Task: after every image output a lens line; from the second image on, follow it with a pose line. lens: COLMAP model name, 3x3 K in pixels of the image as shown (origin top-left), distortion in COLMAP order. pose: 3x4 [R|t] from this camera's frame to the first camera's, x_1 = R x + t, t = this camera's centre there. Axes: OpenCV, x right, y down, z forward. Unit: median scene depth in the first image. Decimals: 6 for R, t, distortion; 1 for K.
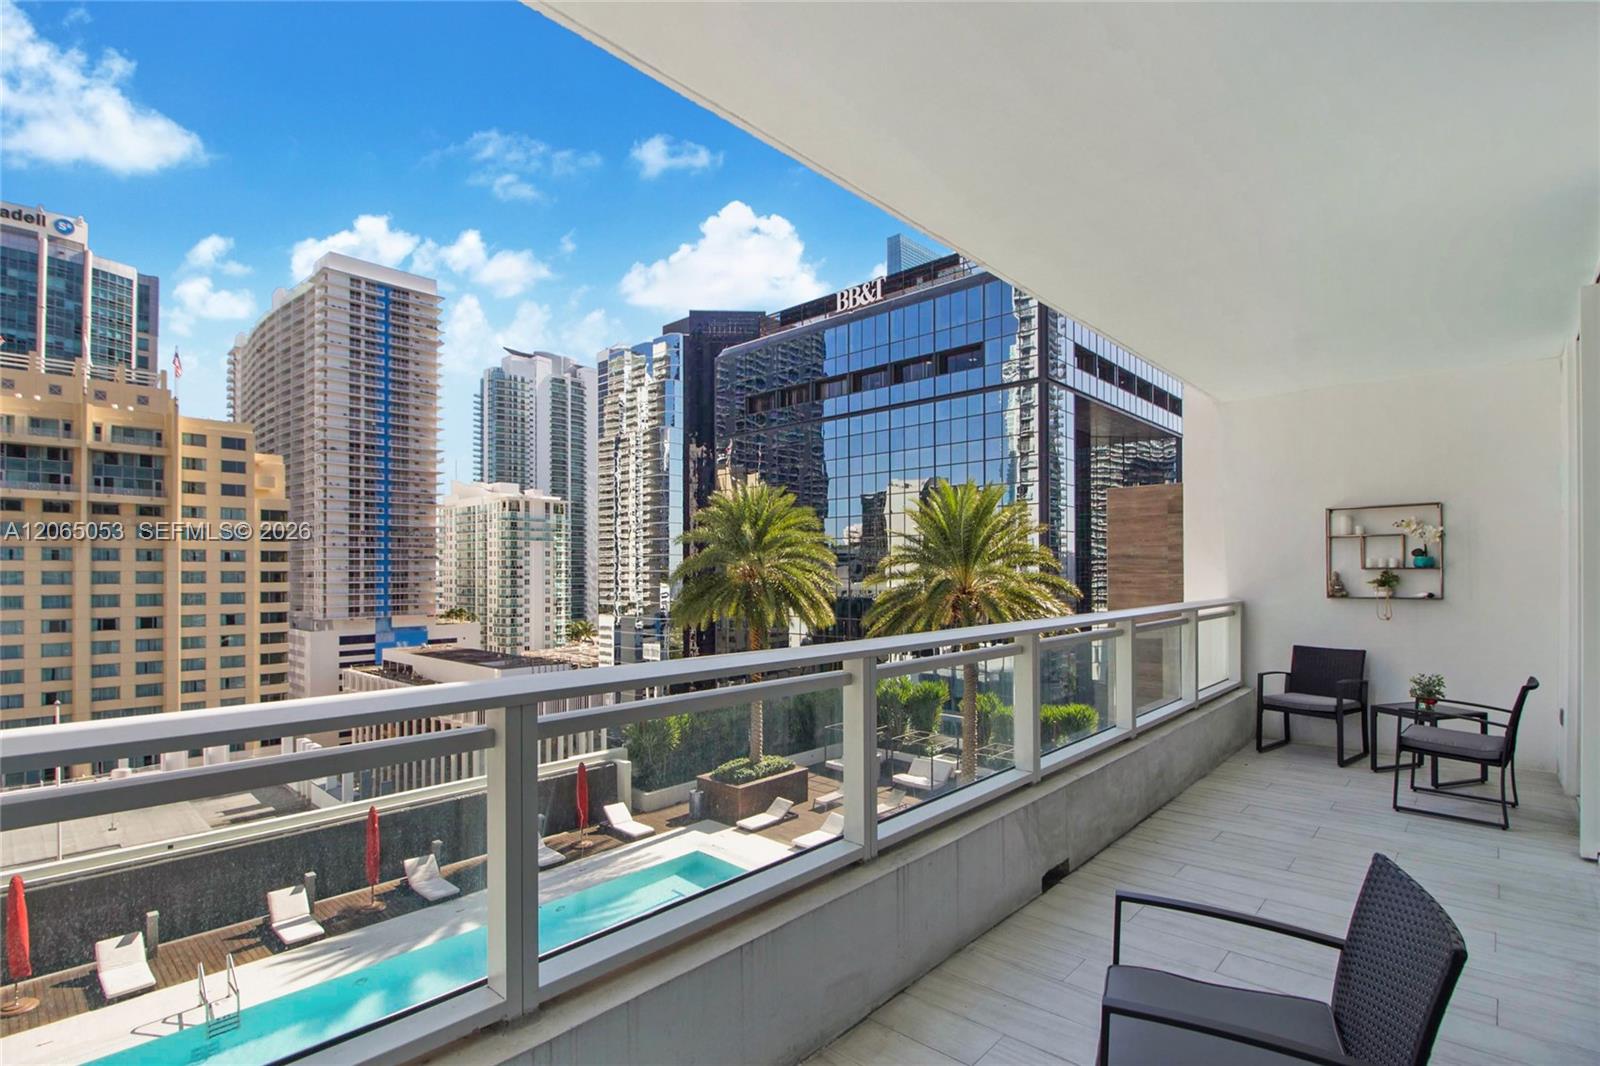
lens RADIAL K [[757.2, 0, 866.1], [0, 757.2, 581.2], [0, 0, 1]] dist [-0.000013, -0.014277]
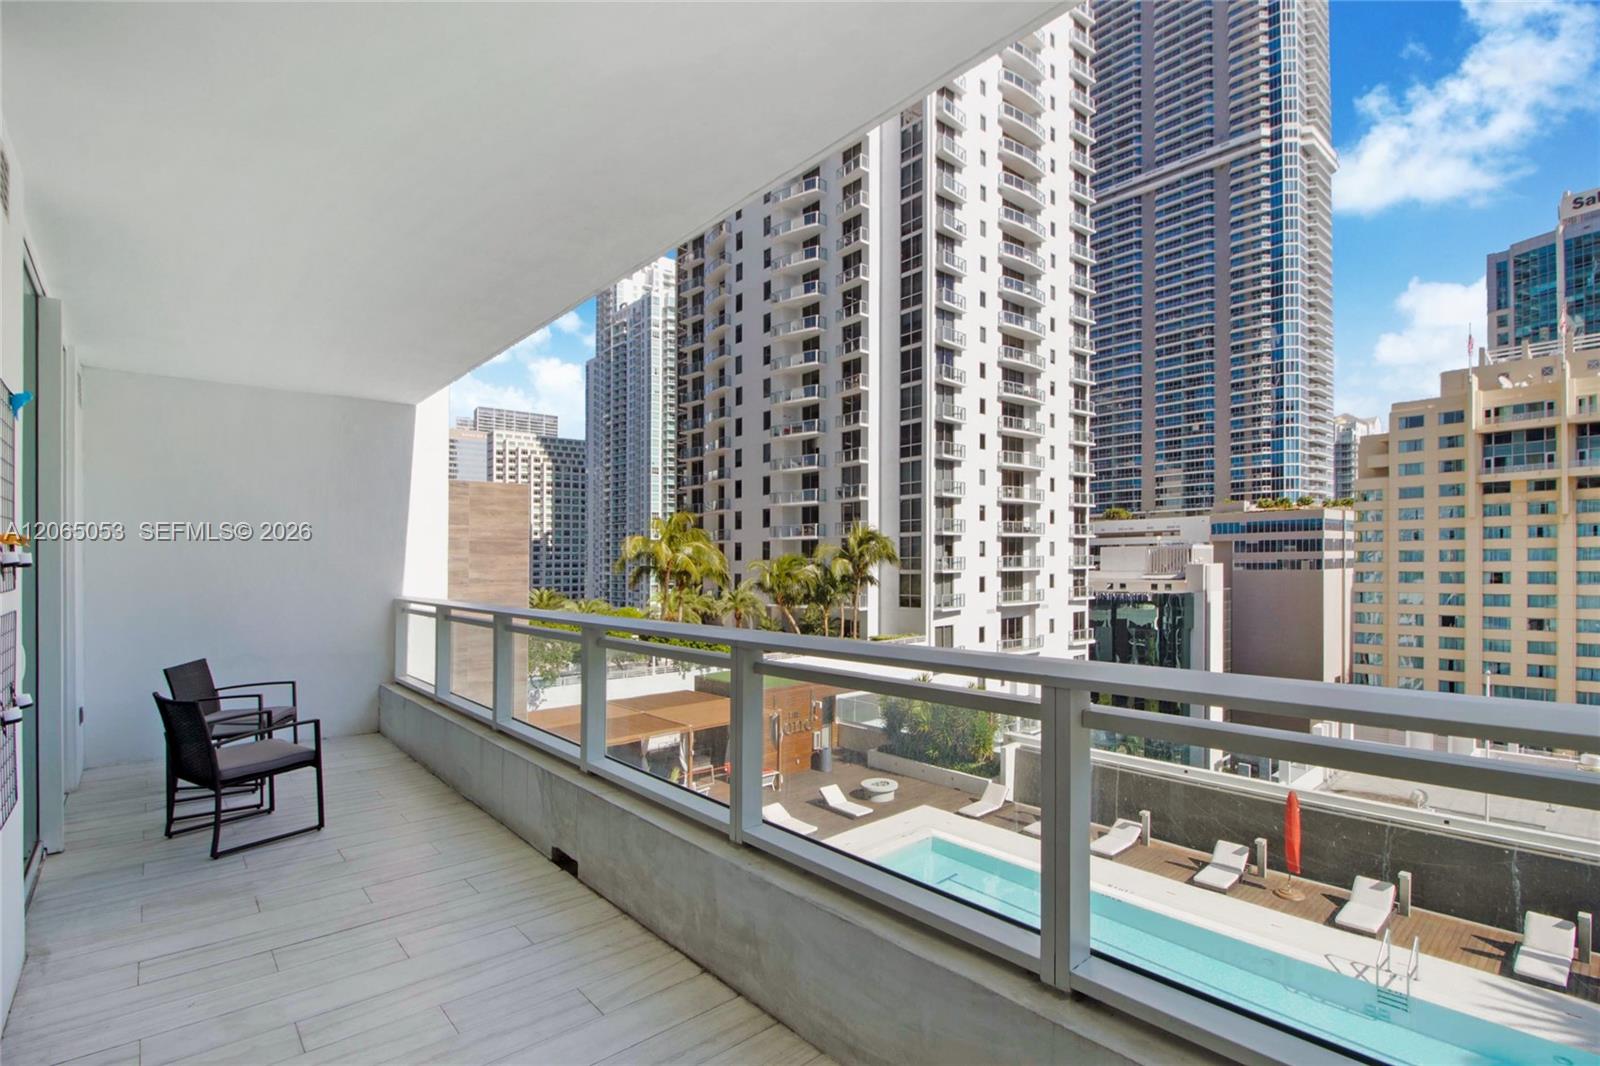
lens RADIAL K [[788.7, 0, 803.6], [0, 788.7, 563.9], [0, 0, 1]] dist [-0.002109, -0.000317]
pose [[-0.190907, 0.005052, -0.981595, 0.284652], [0.006801, 0.999970, 0.003823, -0.004387], [0.981585, -0.005946, -0.190936, 0.350039]]
